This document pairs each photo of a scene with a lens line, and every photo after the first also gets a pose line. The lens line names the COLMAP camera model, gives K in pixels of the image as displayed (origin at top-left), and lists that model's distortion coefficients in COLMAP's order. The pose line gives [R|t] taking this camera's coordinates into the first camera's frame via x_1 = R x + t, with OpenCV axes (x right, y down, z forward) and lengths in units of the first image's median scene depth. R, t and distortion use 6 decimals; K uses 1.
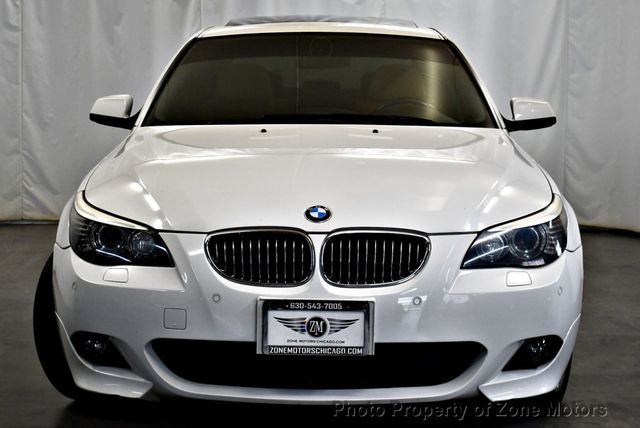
lens RADIAL K [[1235.3, 0, 320.0], [0, 1235.3, 214.0], [0, 0, 1]] dist [0.008426, 0.006707]
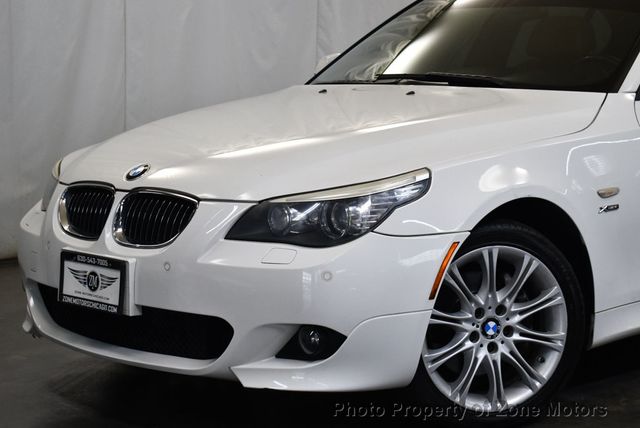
lens RADIAL K [[1482.5, 0, 320.0], [0, 1482.5, 214.0], [0, 0, 1]] dist [-0.032453, 0.035482]
pose [[0.689584, 0.071433, -0.720675, 0.976219], [-0.063036, 0.997267, 0.038533, -0.021975], [0.721458, 0.018857, 0.692202, 0.282270]]
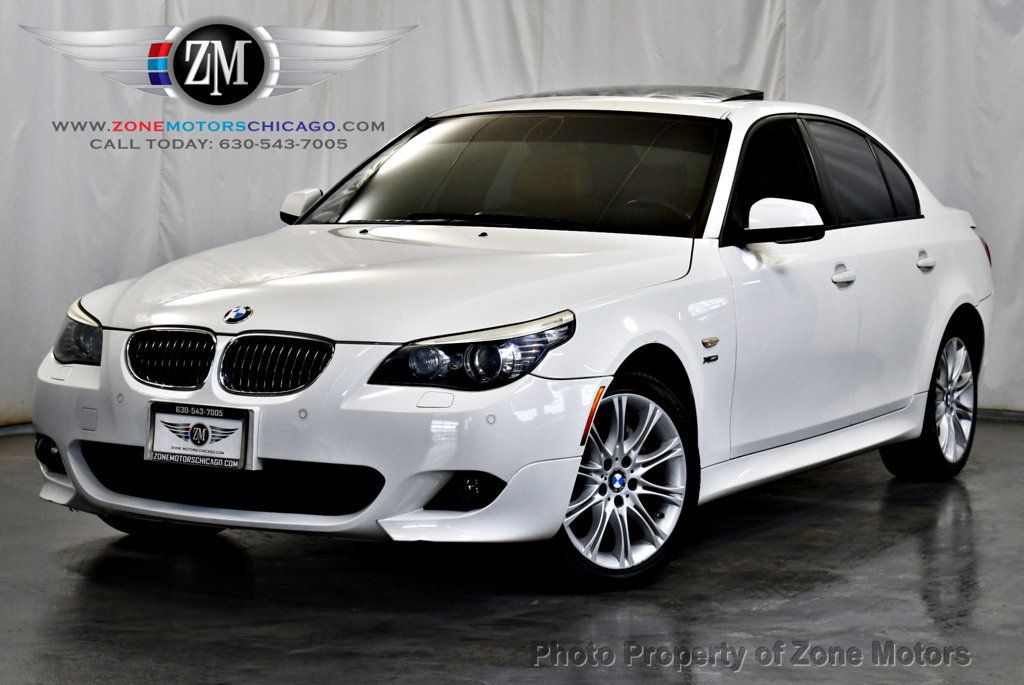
lens RADIAL K [[2372.1, 0, 512.0], [0, 2372.1, 342.5], [0, 0, 1]] dist [-0.032453, 0.035482]
pose [[0.880348, 0.041551, -0.472504, 0.999728], [-0.062822, 0.997594, -0.029321, 0.058980], [0.470149, 0.055497, 0.880840, -0.426870]]
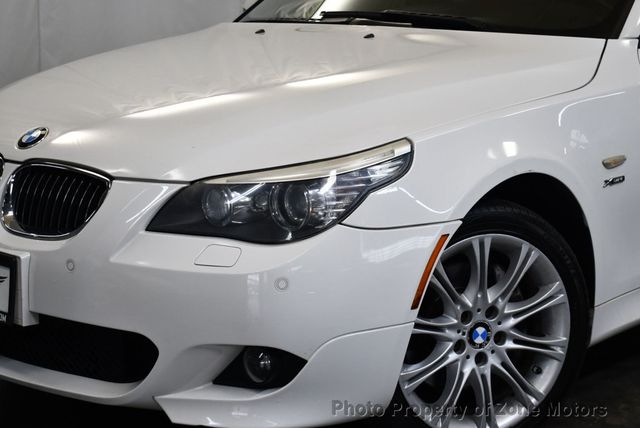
lens RADIAL K [[1311.1, 0, 320.0], [0, 1311.1, 214.0], [0, 0, 1]] dist [-0.033038, 0.060725]
pose [[0.741428, 0.118573, -0.660473, 0.694333], [-0.069167, 0.992526, 0.100540, -0.048630], [0.667458, -0.028860, 0.744088, 0.509862]]
